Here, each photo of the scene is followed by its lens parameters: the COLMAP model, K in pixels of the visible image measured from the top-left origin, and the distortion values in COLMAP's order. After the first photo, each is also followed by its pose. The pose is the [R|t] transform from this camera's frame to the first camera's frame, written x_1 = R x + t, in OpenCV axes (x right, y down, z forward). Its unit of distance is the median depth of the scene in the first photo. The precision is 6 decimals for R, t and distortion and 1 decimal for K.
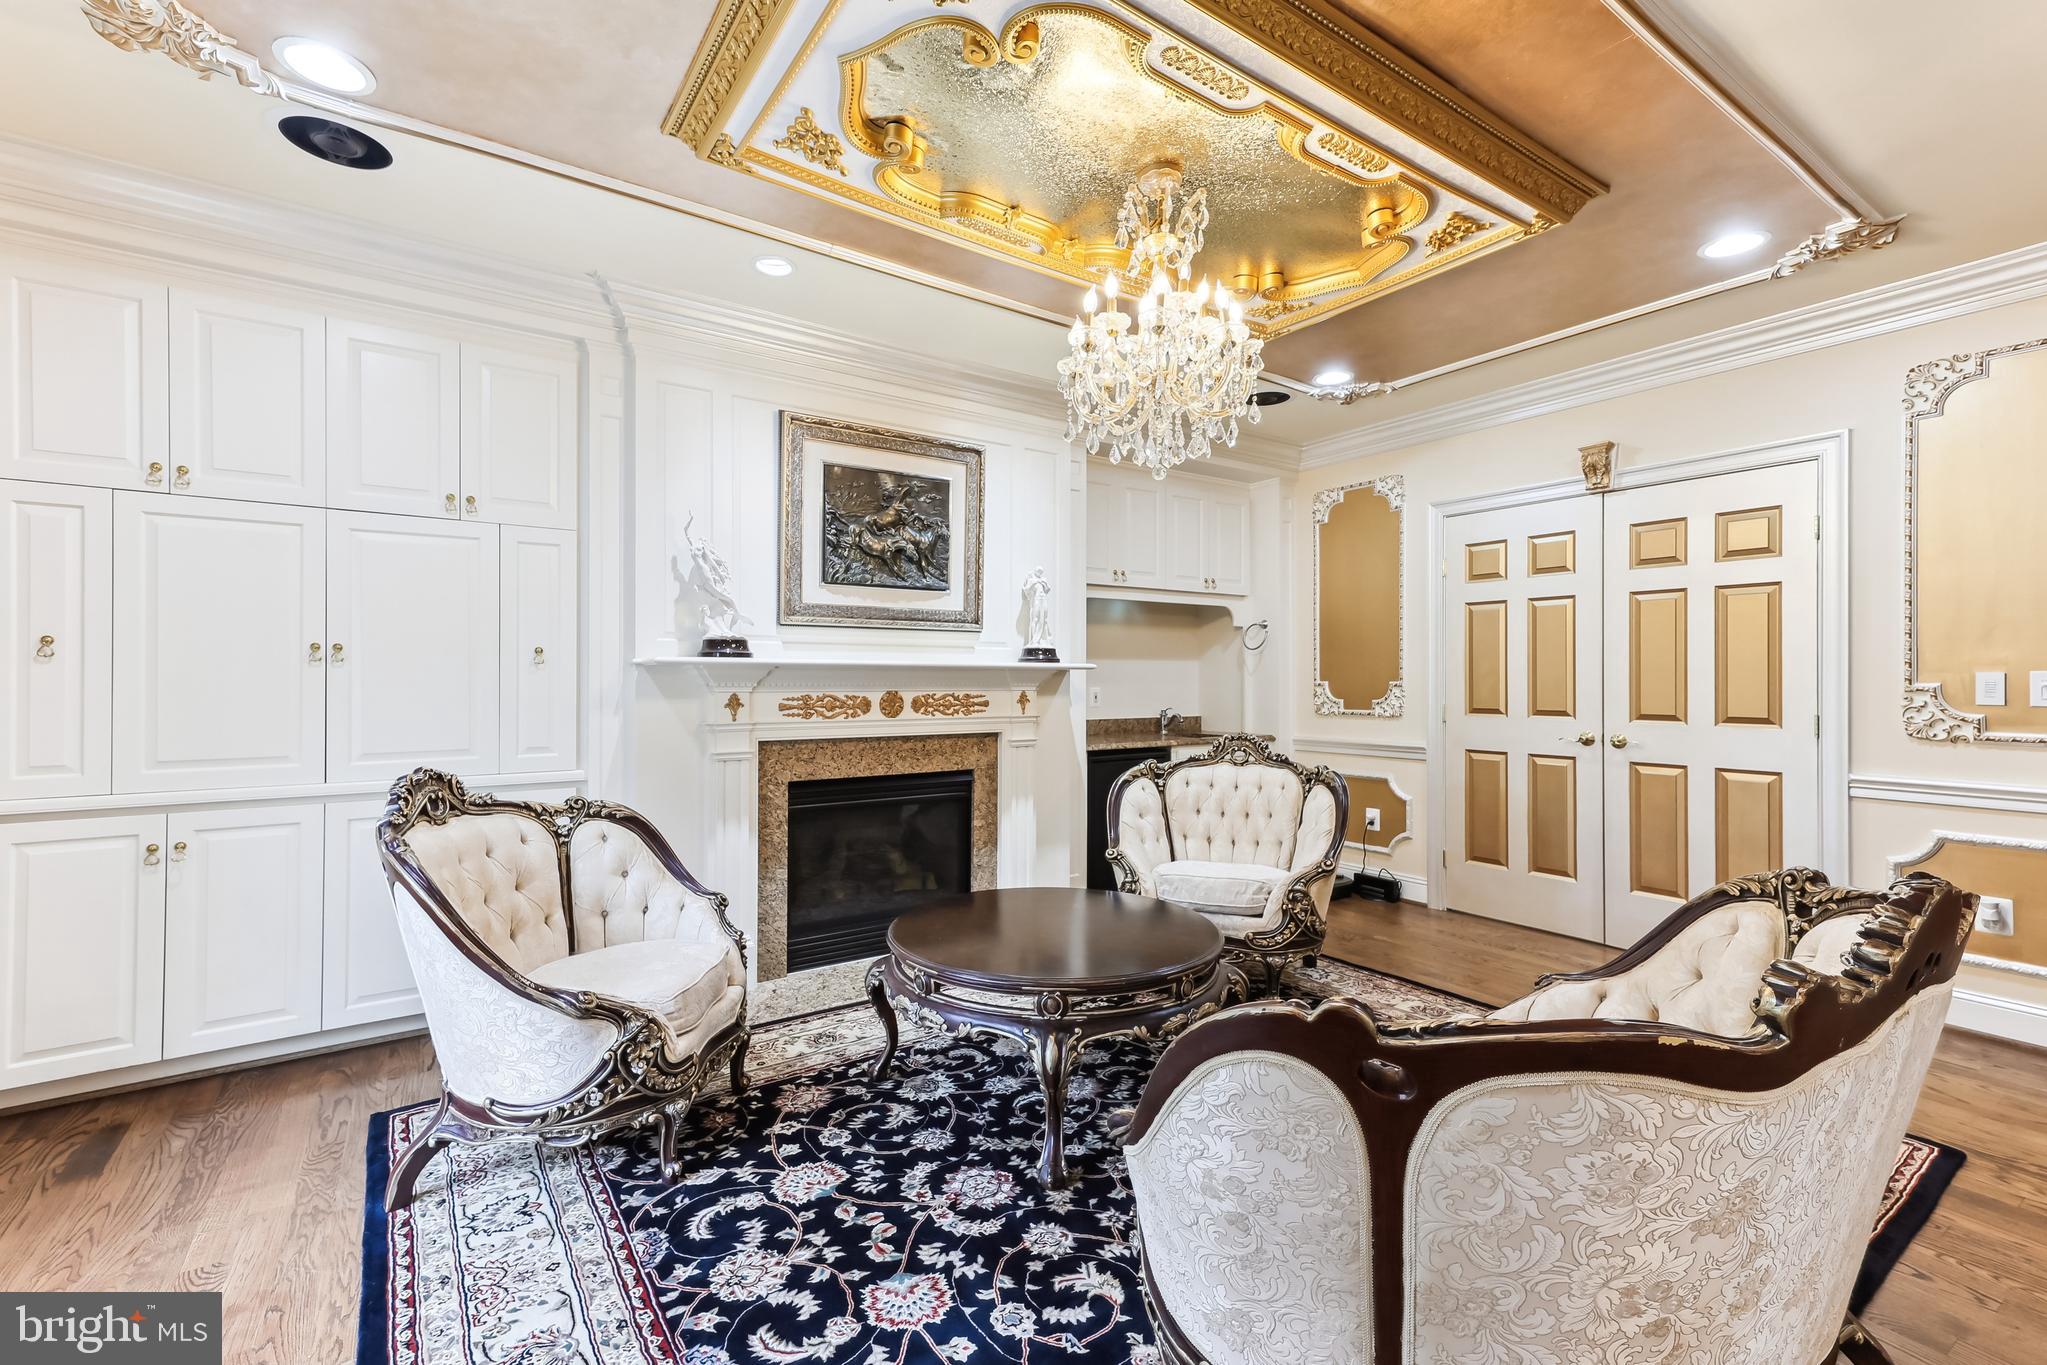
lens RADIAL K [[902.4, 0, 1007.6], [0, 902.4, 674.7], [0, 0, 1]] dist [0.010219, 0.000093]
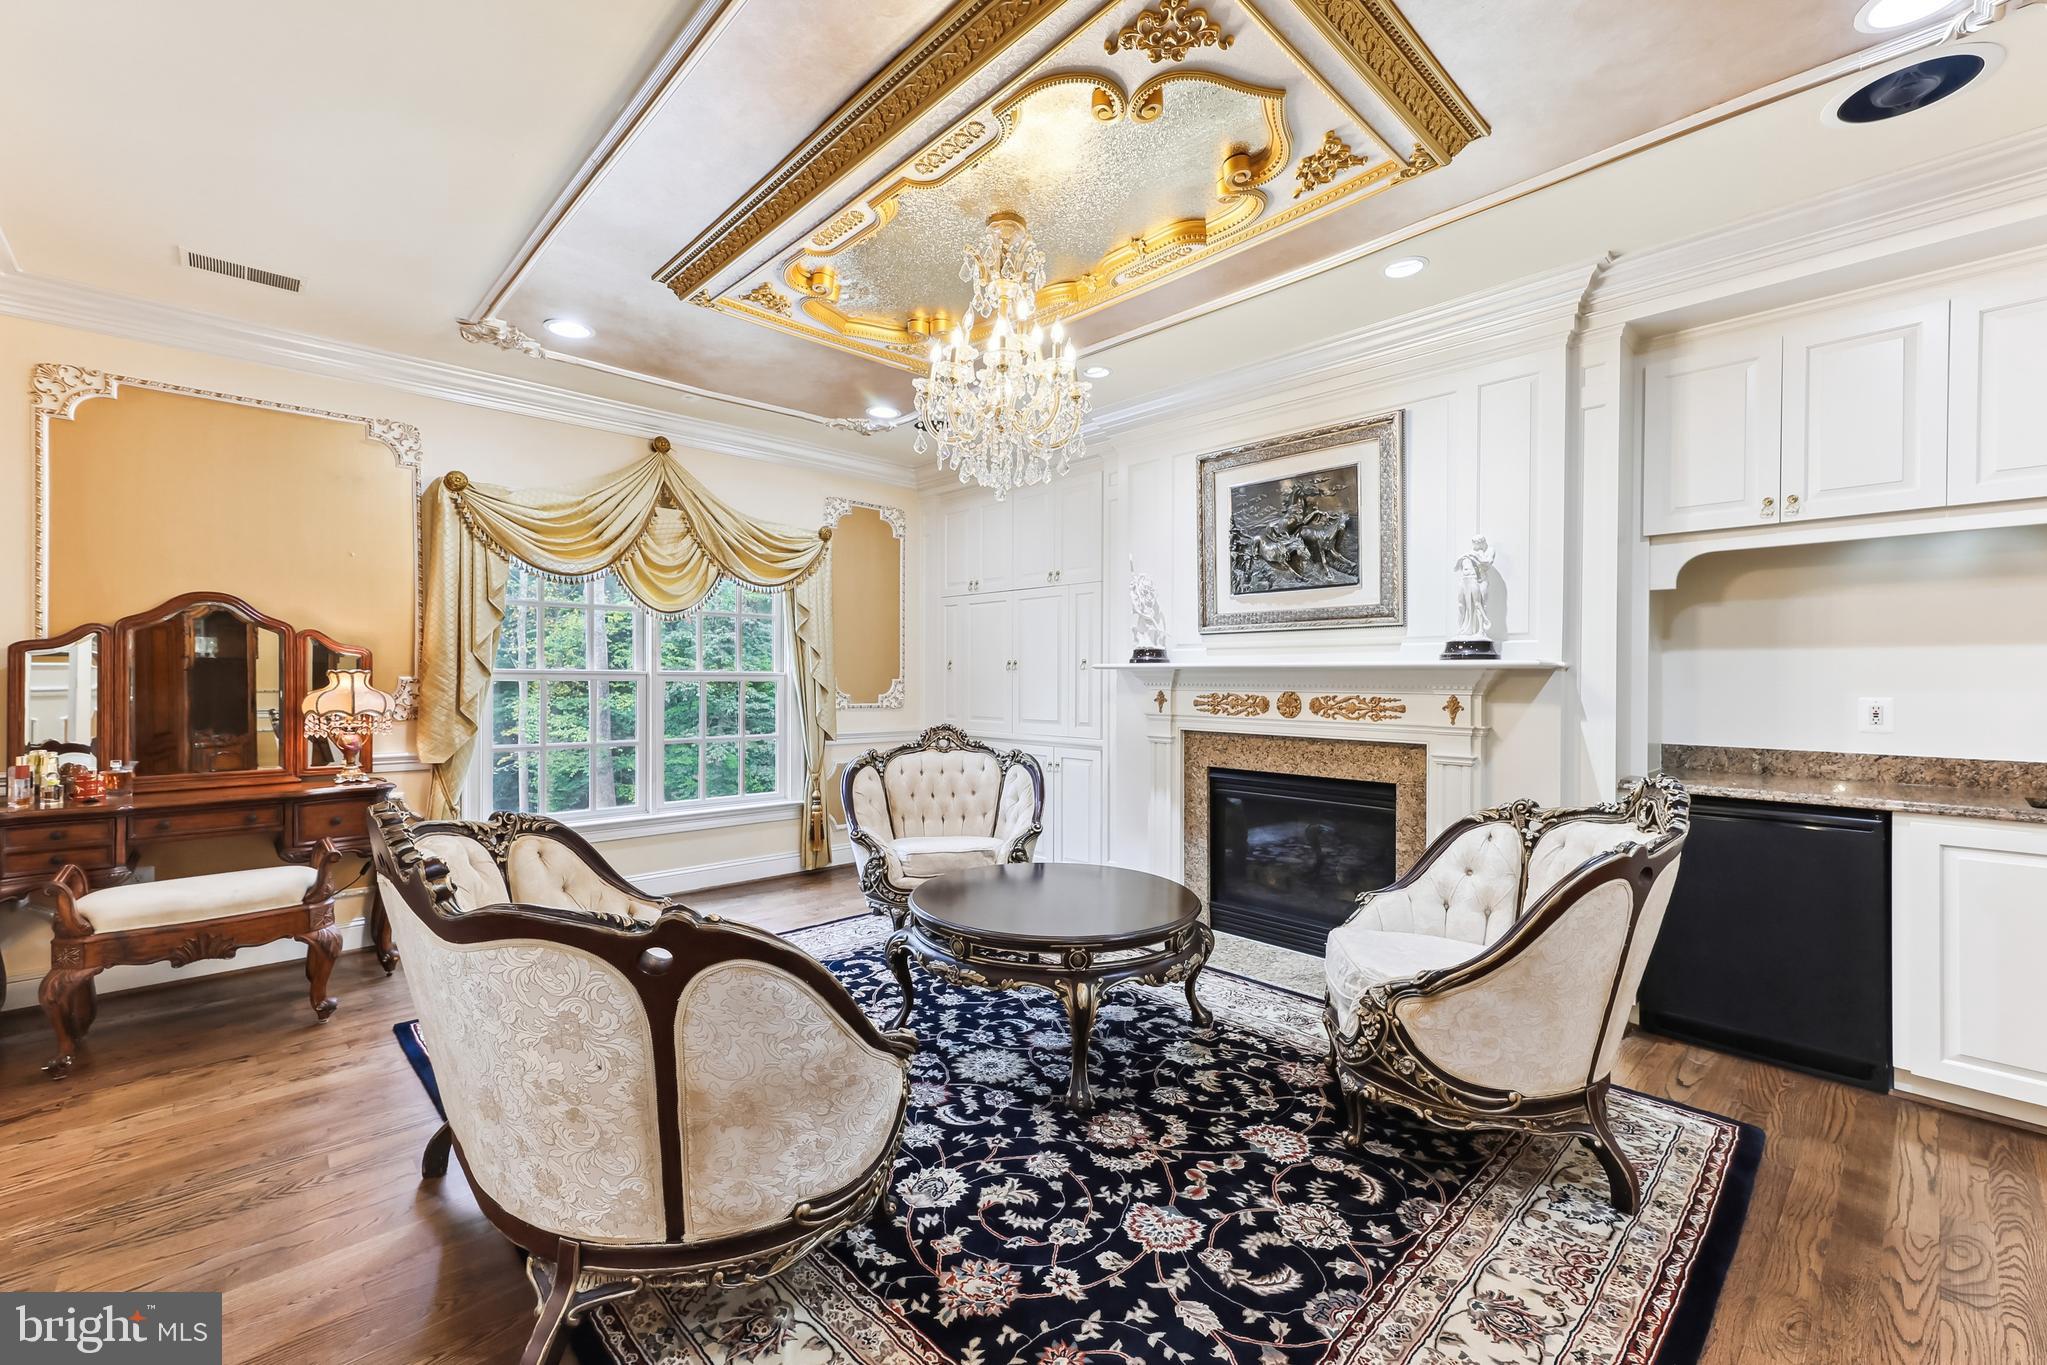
lens RADIAL K [[838.2, 0, 1015.1], [0, 838.2, 688.2], [0, 0, 1]] dist [-0.001122, 0.000131]
pose [[0.155733, 0.008701, -0.987761, 0.770126], [-0.000839, 0.999962, 0.008676, 0.006262], [0.987799, -0.000522, 0.155734, 0.557003]]
